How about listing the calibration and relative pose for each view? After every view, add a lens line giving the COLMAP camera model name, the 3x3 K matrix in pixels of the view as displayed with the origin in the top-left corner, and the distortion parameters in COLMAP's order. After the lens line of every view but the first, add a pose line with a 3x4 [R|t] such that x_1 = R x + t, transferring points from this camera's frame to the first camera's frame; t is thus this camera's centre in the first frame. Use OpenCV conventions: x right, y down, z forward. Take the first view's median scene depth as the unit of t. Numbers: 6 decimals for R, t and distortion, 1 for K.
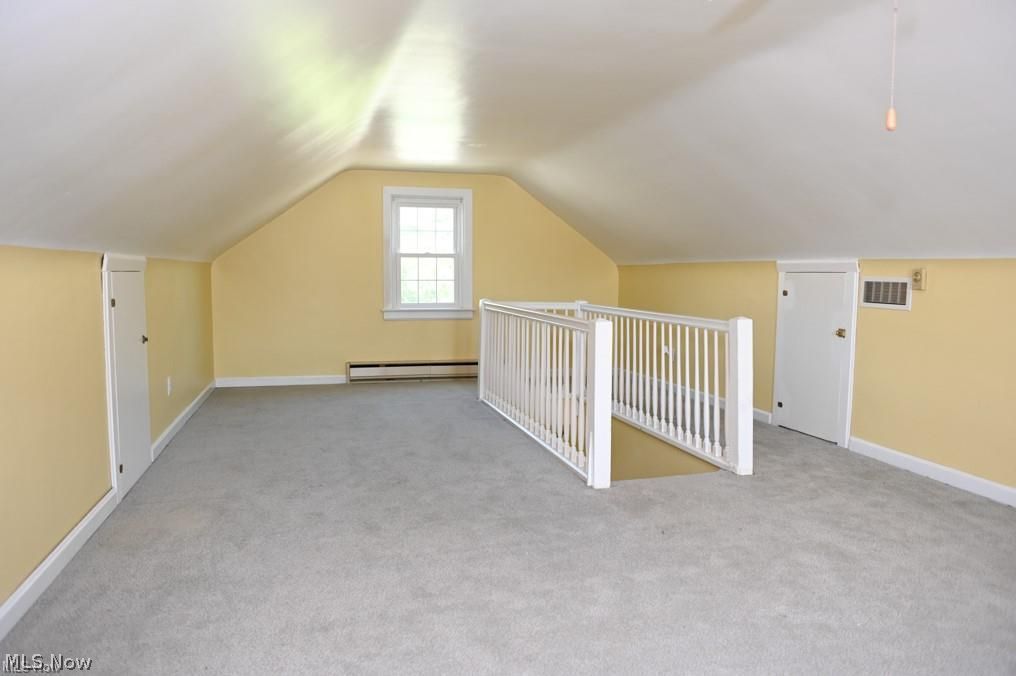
lens RADIAL K [[712.7, 0, 501.3], [0, 712.7, 338.7], [0, 0, 1]] dist [-0.096103, 0.084105]
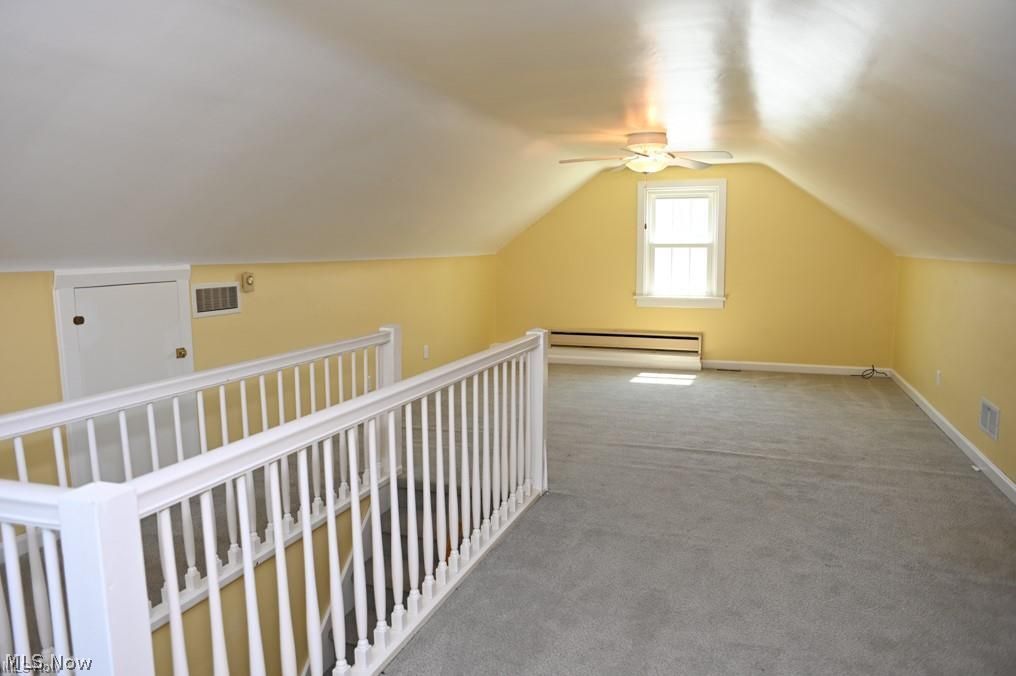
lens RADIAL K [[712.7, 0, 501.3], [0, 712.7, 338.7], [0, 0, 1]] dist [-0.096103, 0.084105]
pose [[-0.823963, -0.076156, 0.561502, -0.326761], [0.051888, 0.976623, 0.208601, -0.193710], [-0.564262, 0.201015, -0.800750, 1.555786]]
